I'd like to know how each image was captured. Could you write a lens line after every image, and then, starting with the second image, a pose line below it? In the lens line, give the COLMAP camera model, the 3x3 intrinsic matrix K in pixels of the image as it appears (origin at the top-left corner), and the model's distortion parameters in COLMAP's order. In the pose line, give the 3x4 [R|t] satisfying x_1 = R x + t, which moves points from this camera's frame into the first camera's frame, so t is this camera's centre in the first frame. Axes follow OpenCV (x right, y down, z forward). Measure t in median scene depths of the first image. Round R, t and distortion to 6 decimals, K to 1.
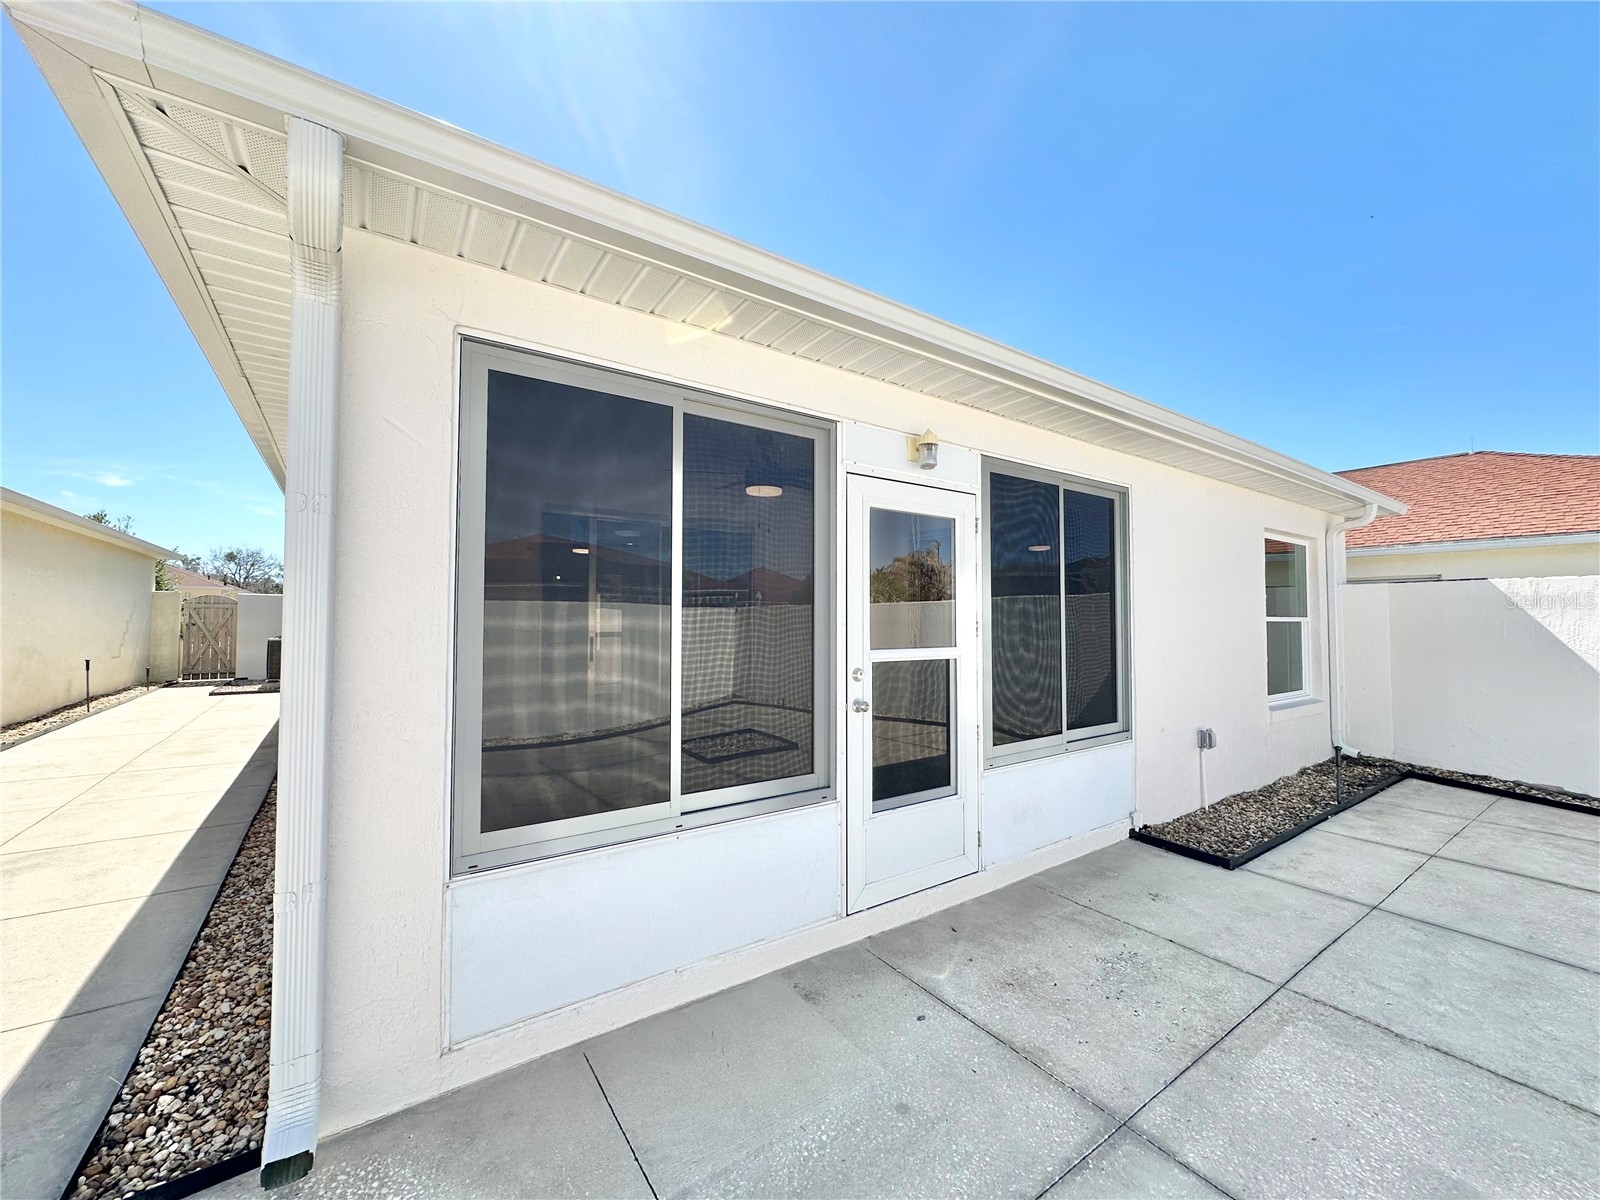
lens RADIAL K [[636.9, 0, 796.7], [0, 636.9, 599.2], [0, 0, 1]] dist [-0.001654, 0.000269]
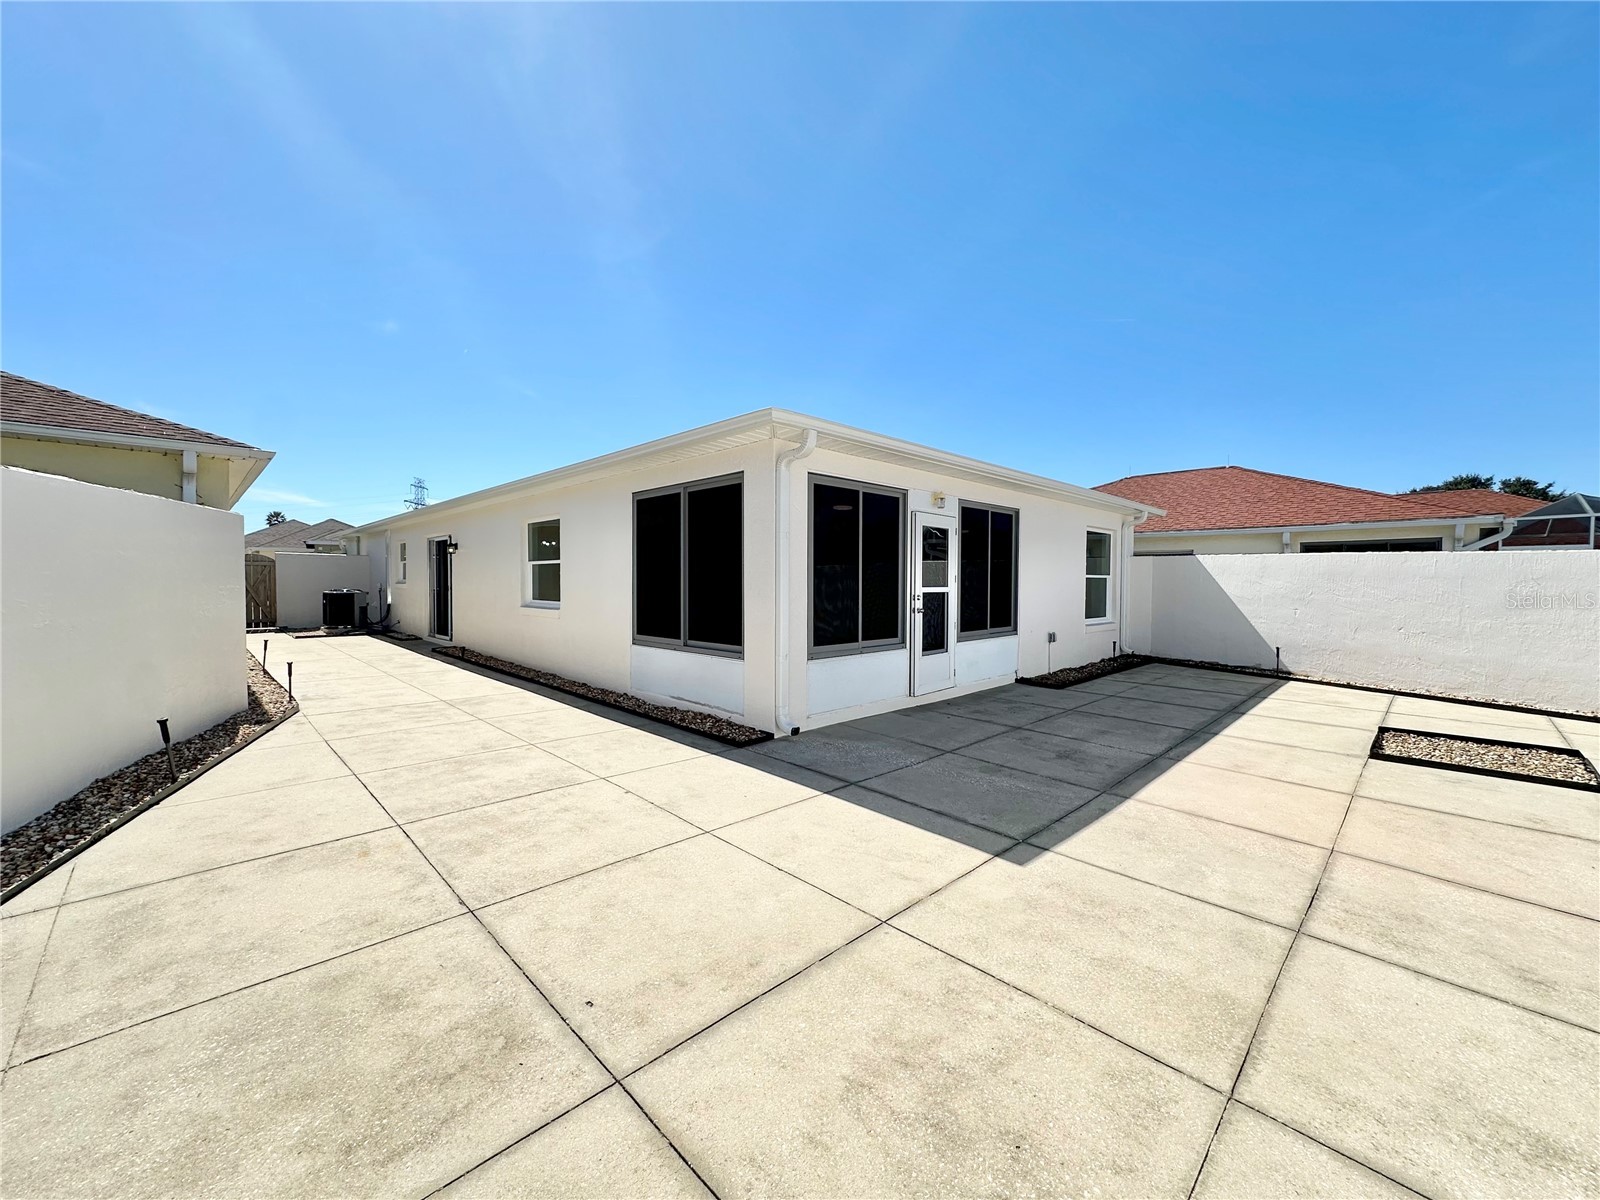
lens RADIAL K [[636.9, 0, 796.7], [0, 636.9, 599.2], [0, 0, 1]] dist [-0.001654, 0.000269]
pose [[0.985845, -0.003466, 0.167624, -0.600845], [-0.007082, 0.998033, 0.062291, -0.016091], [-0.167511, -0.062597, 0.983881, -1.033264]]
